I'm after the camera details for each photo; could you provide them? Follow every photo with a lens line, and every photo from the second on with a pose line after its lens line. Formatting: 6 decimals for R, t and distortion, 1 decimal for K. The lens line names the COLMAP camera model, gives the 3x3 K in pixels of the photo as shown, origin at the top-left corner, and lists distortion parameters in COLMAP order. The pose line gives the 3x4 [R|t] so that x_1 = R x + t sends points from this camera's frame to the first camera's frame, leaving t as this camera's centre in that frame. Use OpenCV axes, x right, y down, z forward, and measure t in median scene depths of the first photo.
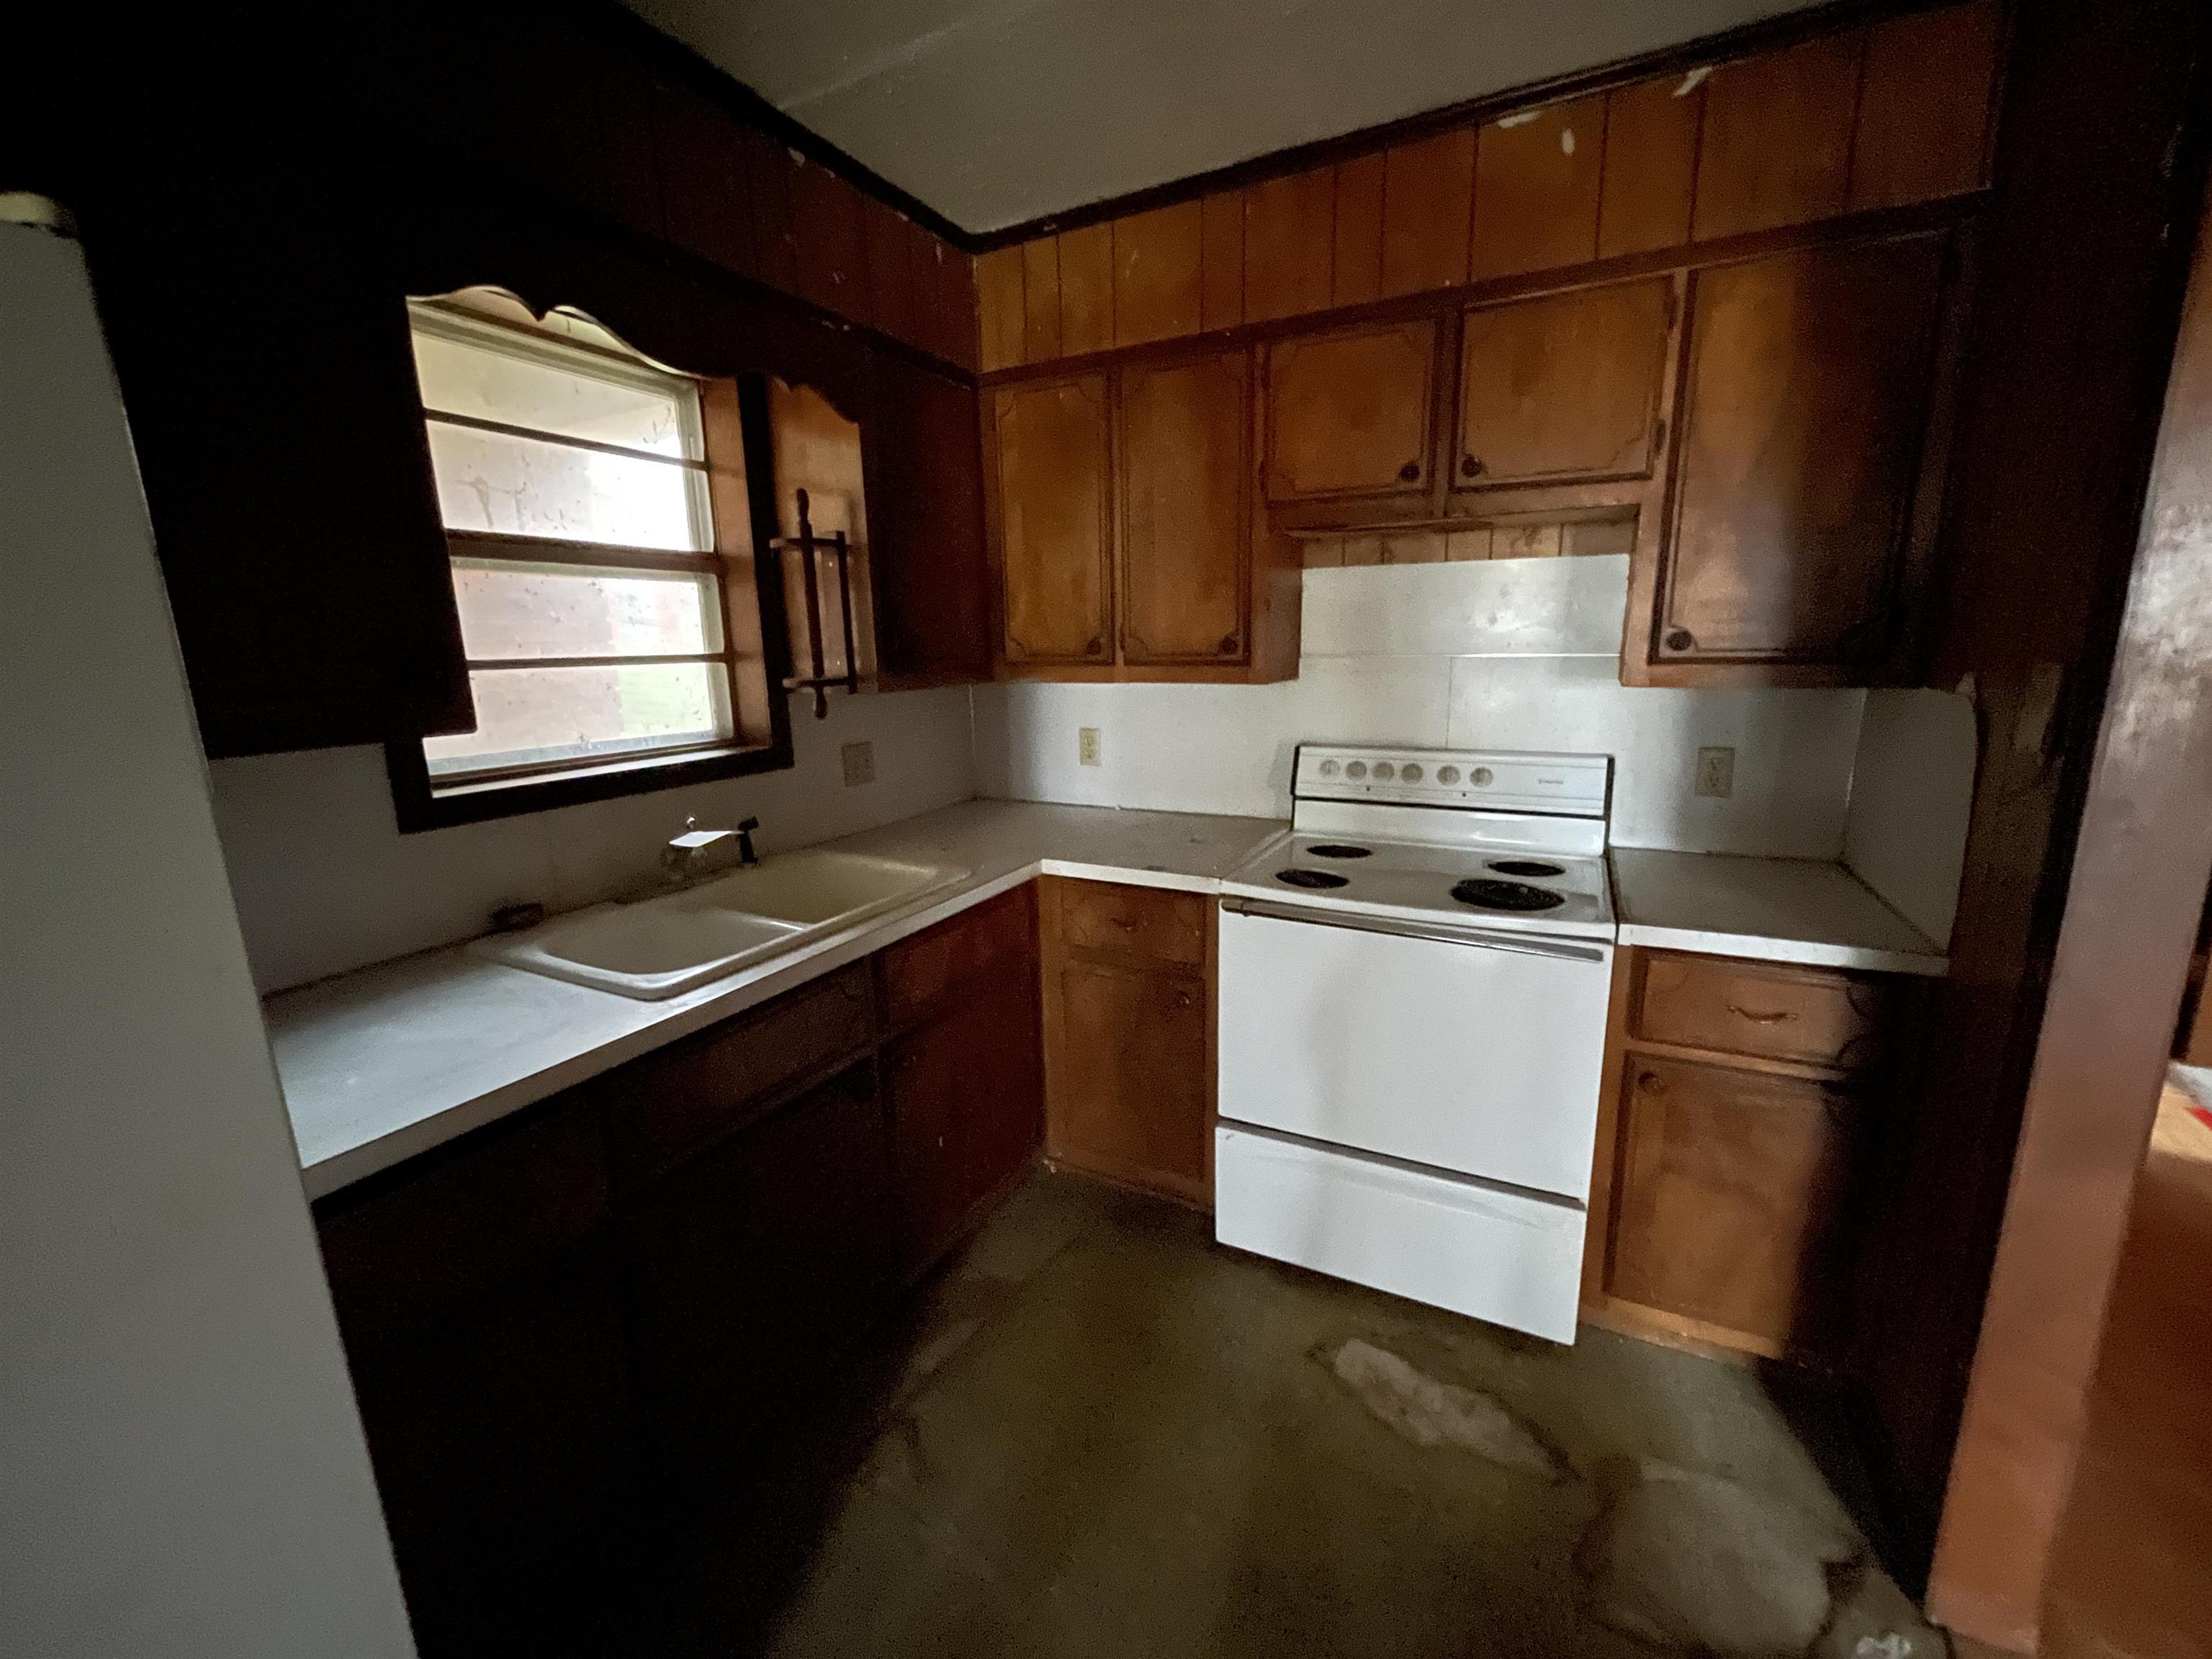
lens RADIAL K [[895.7, 0, 1096.3], [0, 895.7, 829.7], [0, 0, 1]] dist [-0.007745, 0.000749]
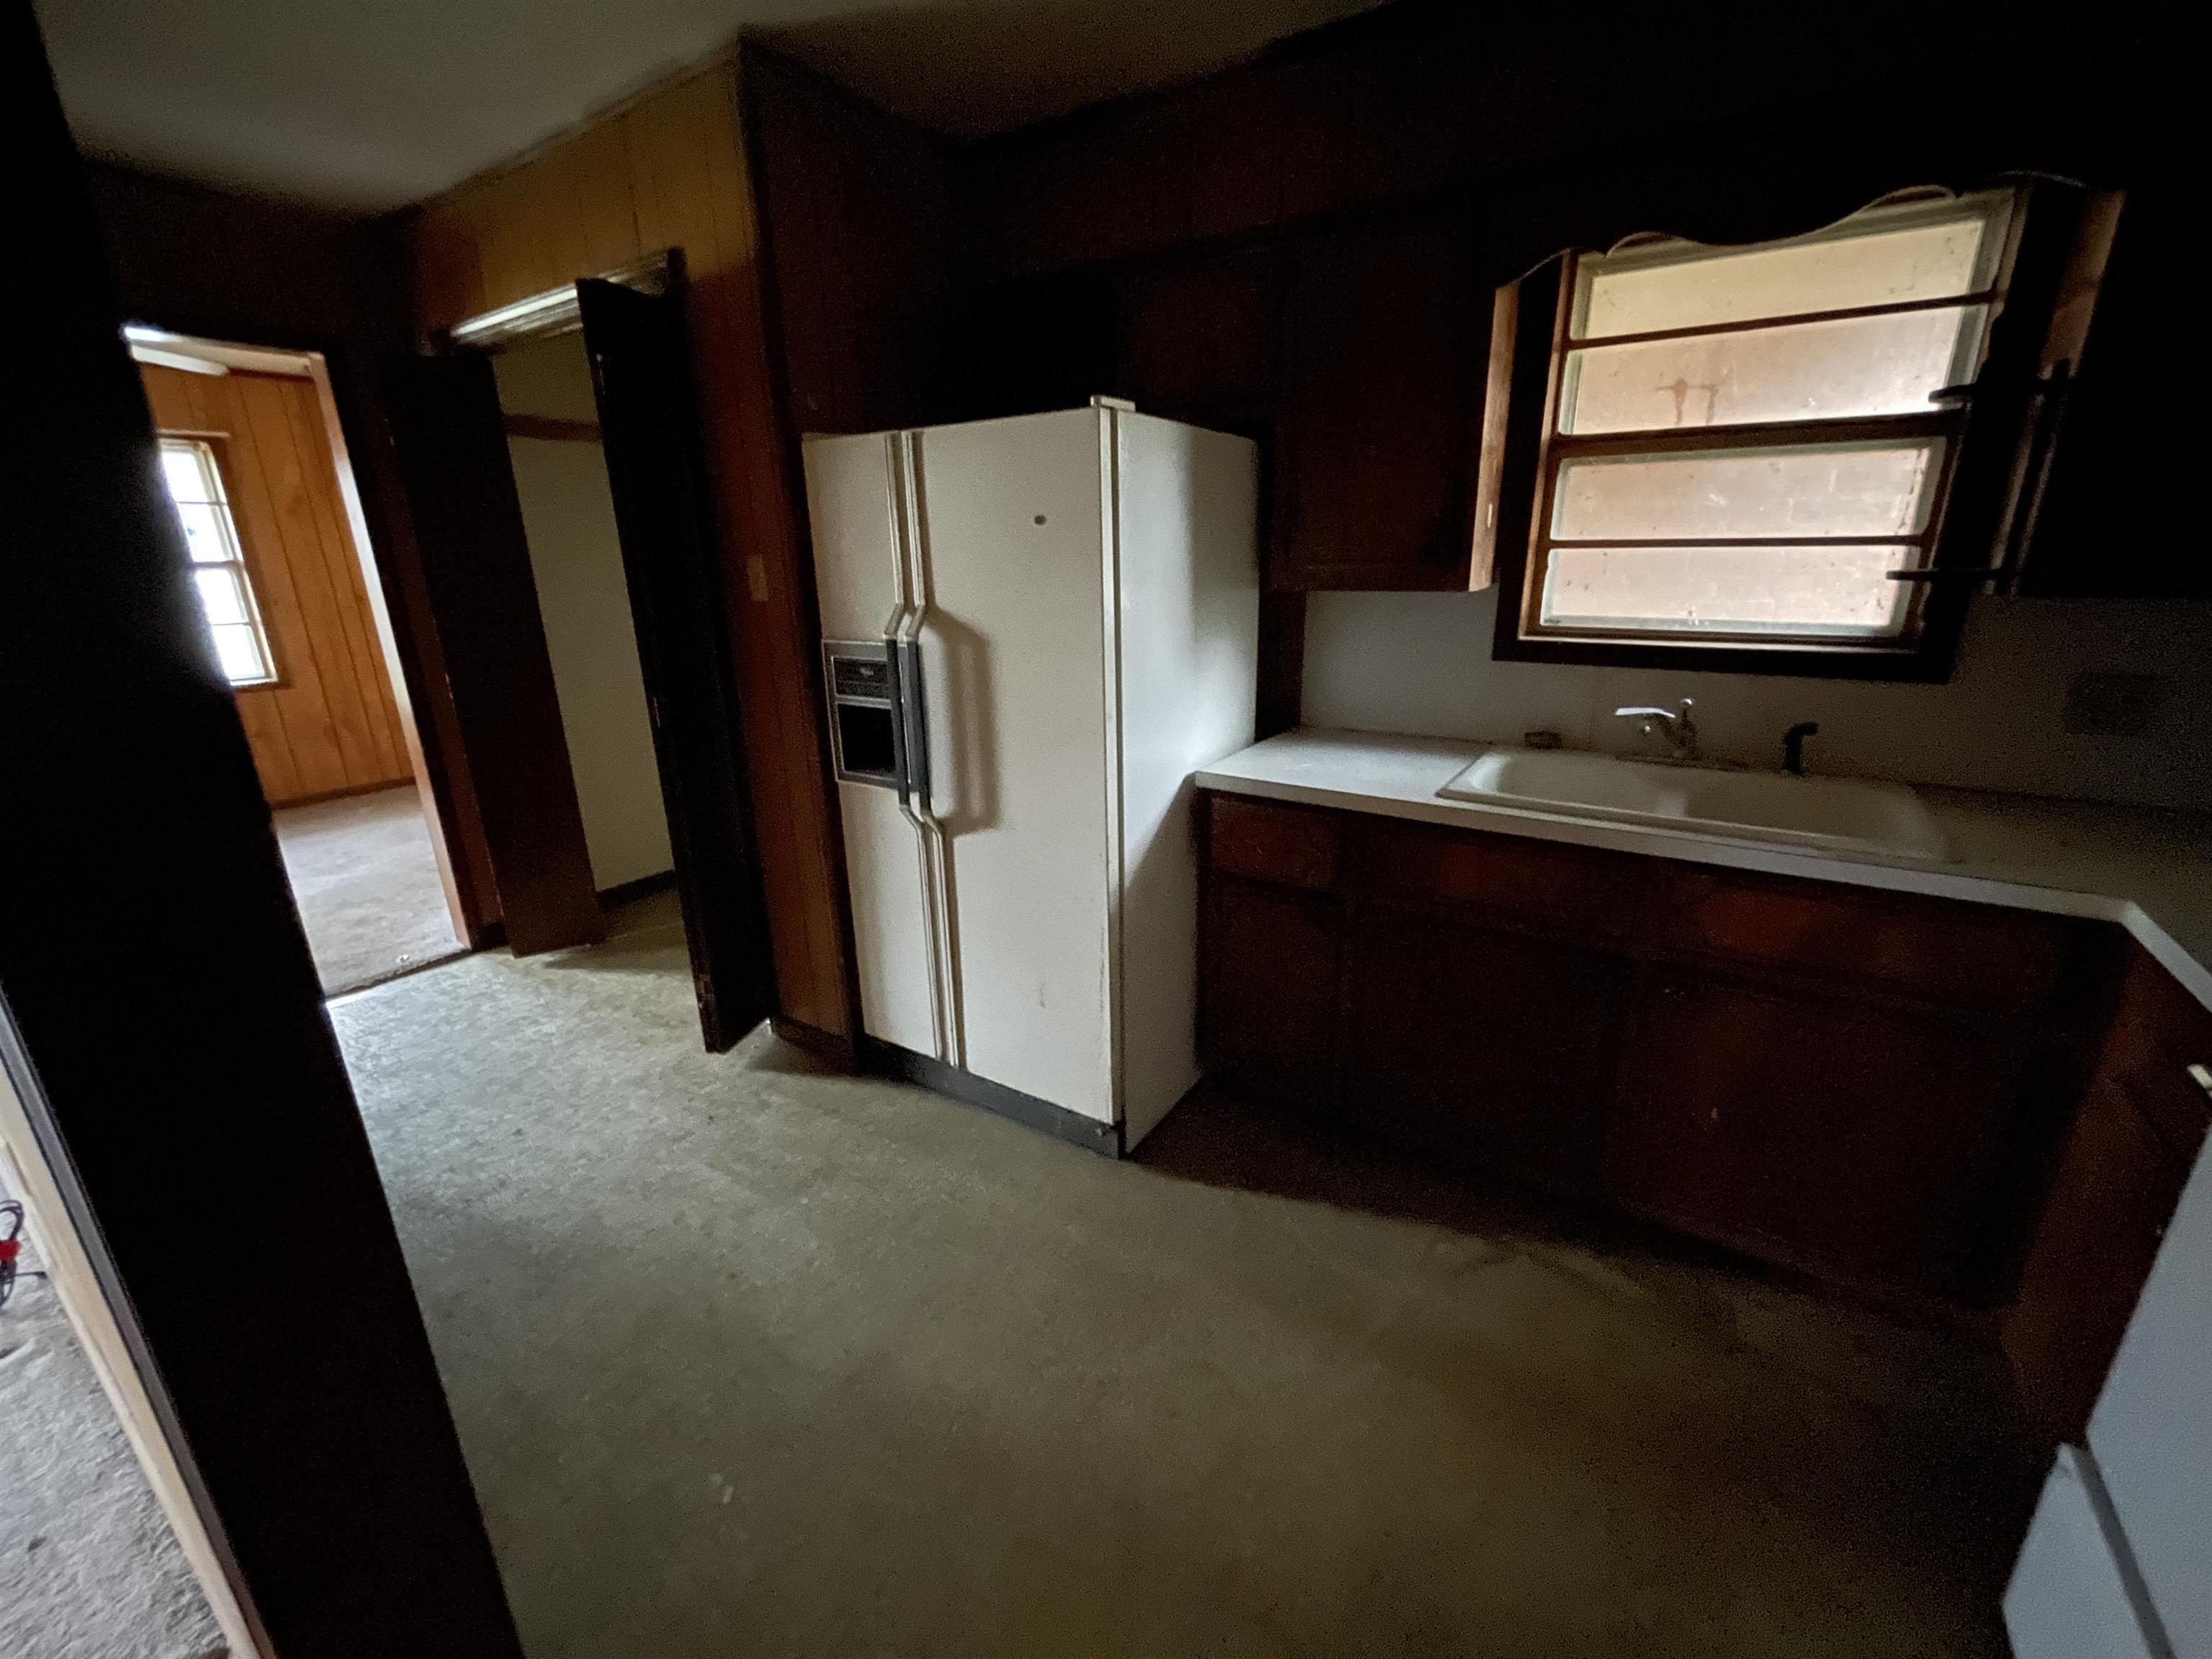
lens RADIAL K [[895.7, 0, 1108.0], [0, 895.7, 823.7], [0, 0, 1]] dist [-0.007745, 0.000749]
pose [[-0.104455, 0.319213, -0.941909, 0.565894], [-0.188037, 0.923669, 0.333884, -0.086210], [0.976592, 0.211989, -0.036458, 0.352430]]
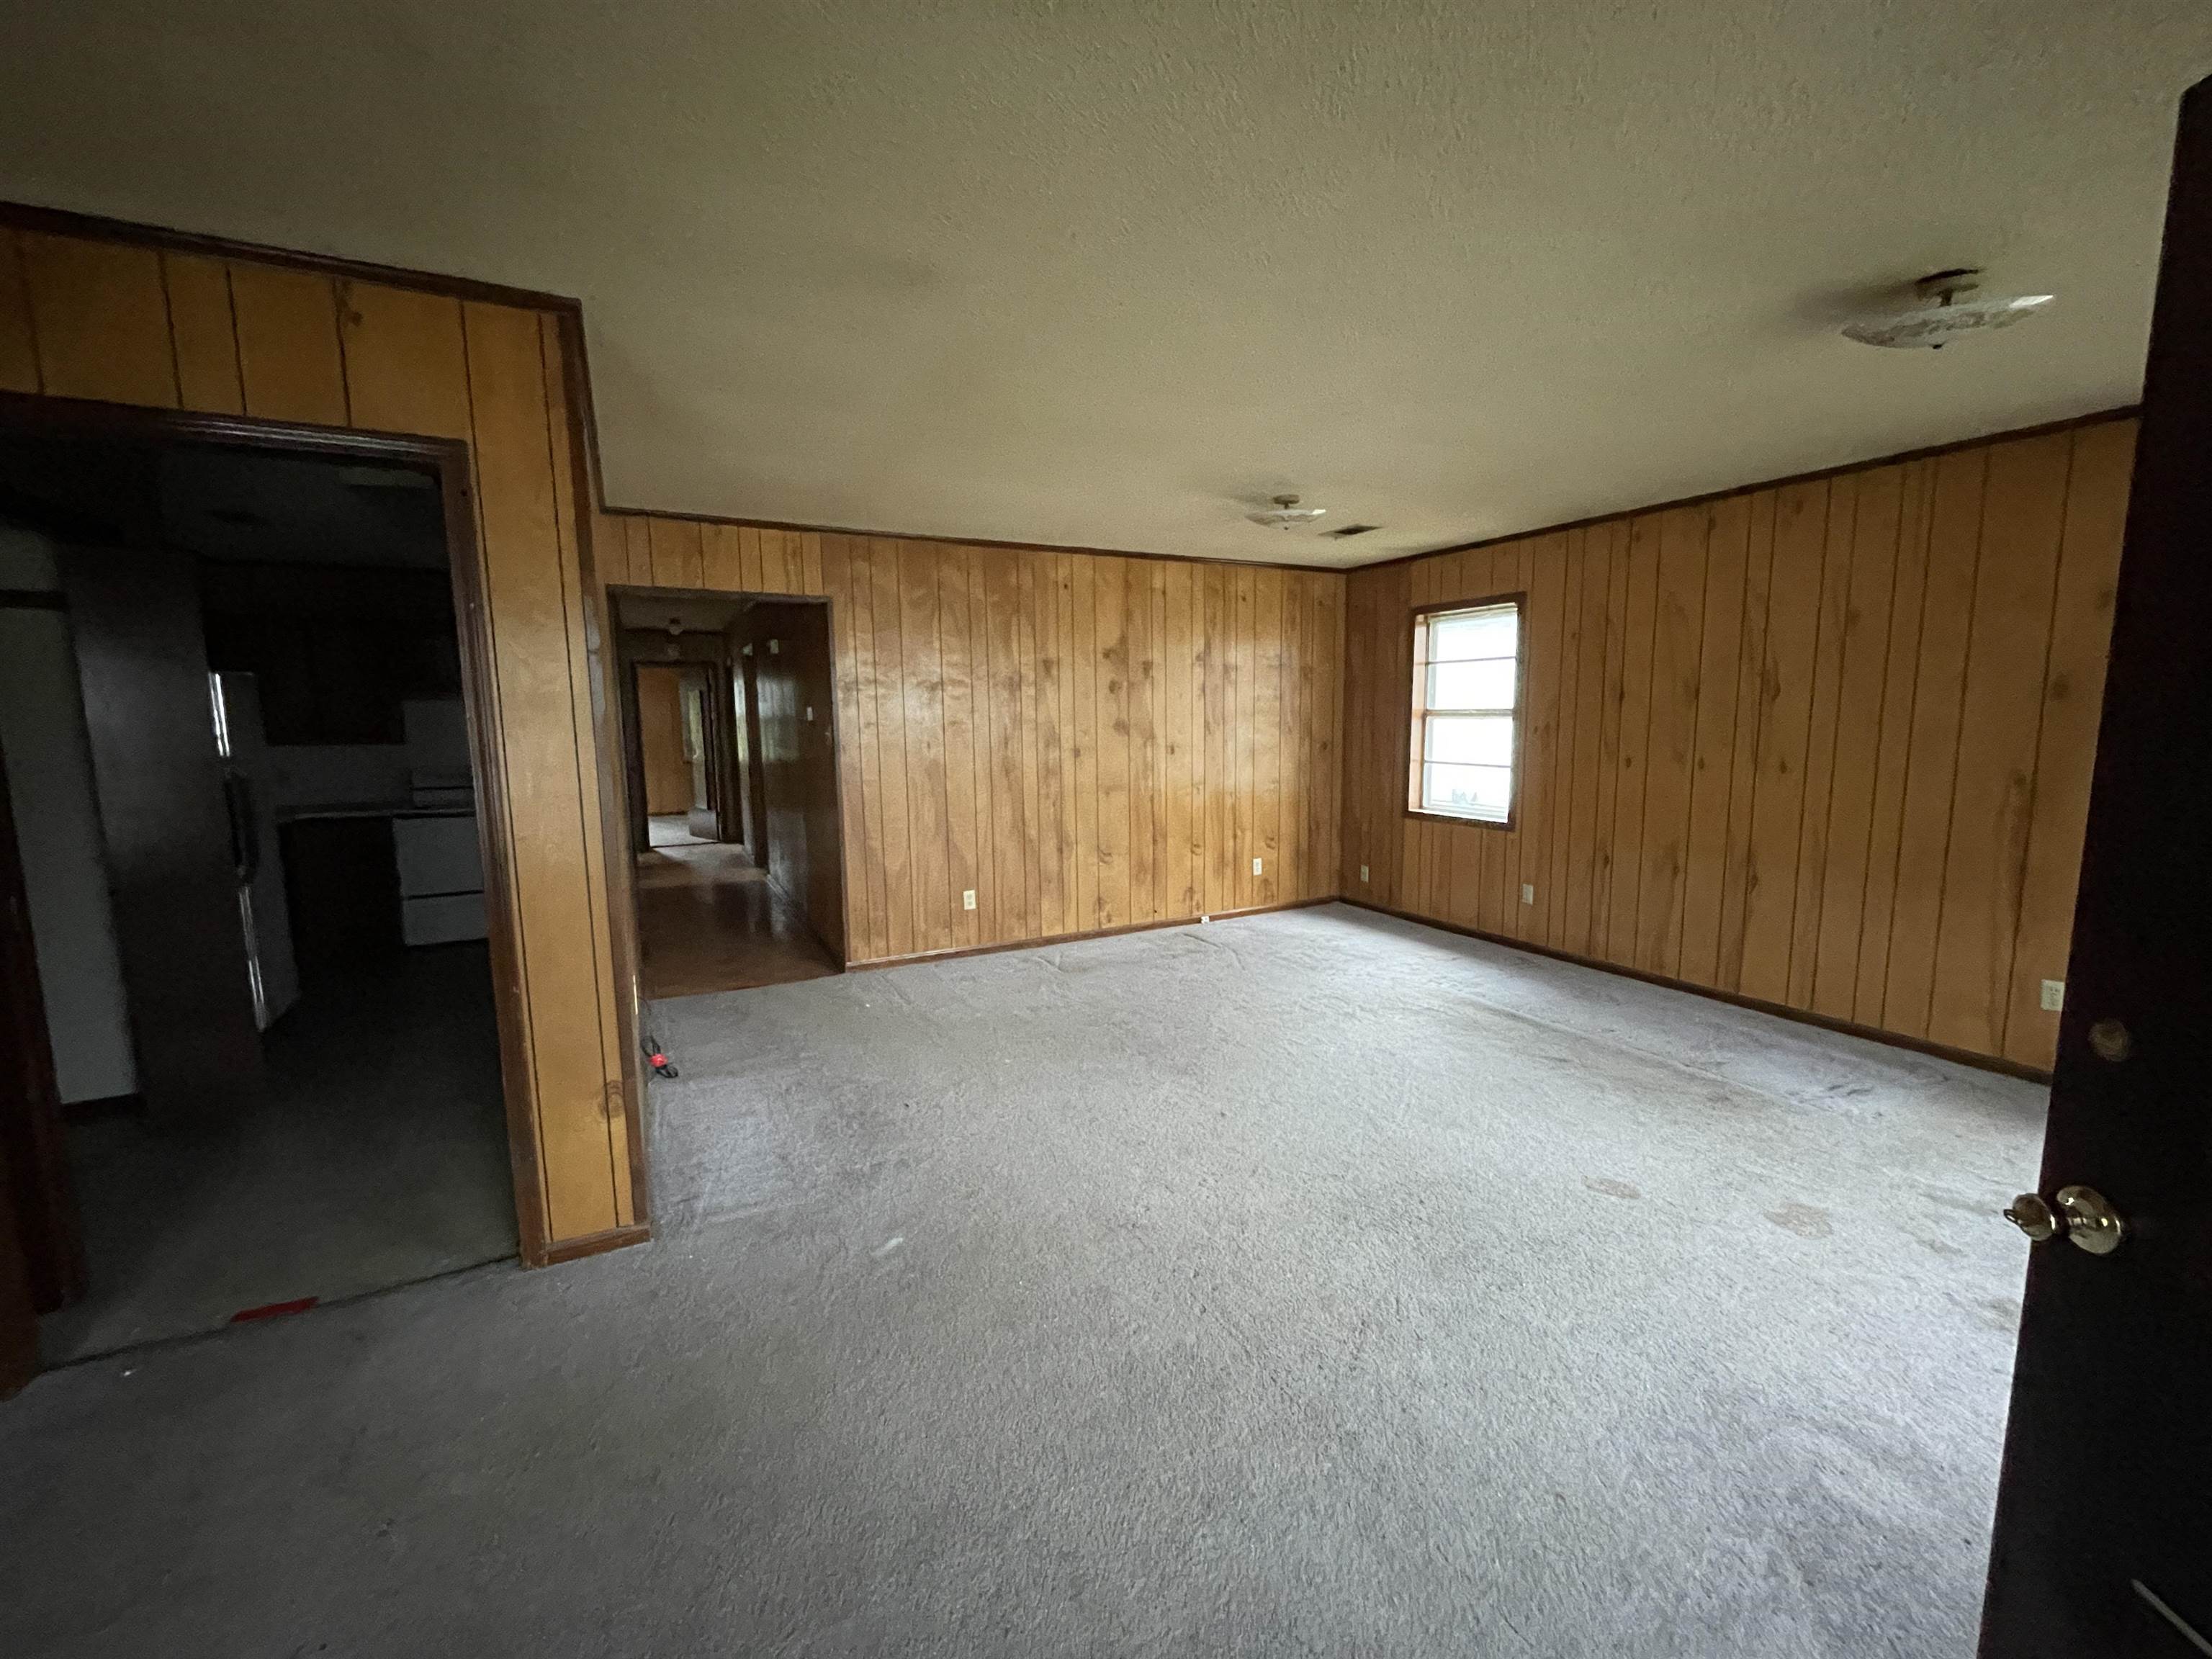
lens RADIAL K [[895.7, 0, 1103.9], [0, 895.7, 827.1], [0, 0, 1]] dist [-0.007745, 0.000749]
pose [[0.576864, -0.092079, 0.811634, -0.806746], [0.168944, 0.985591, -0.008261, 0.480612], [-0.799178, 0.141886, 0.584108, -2.310598]]
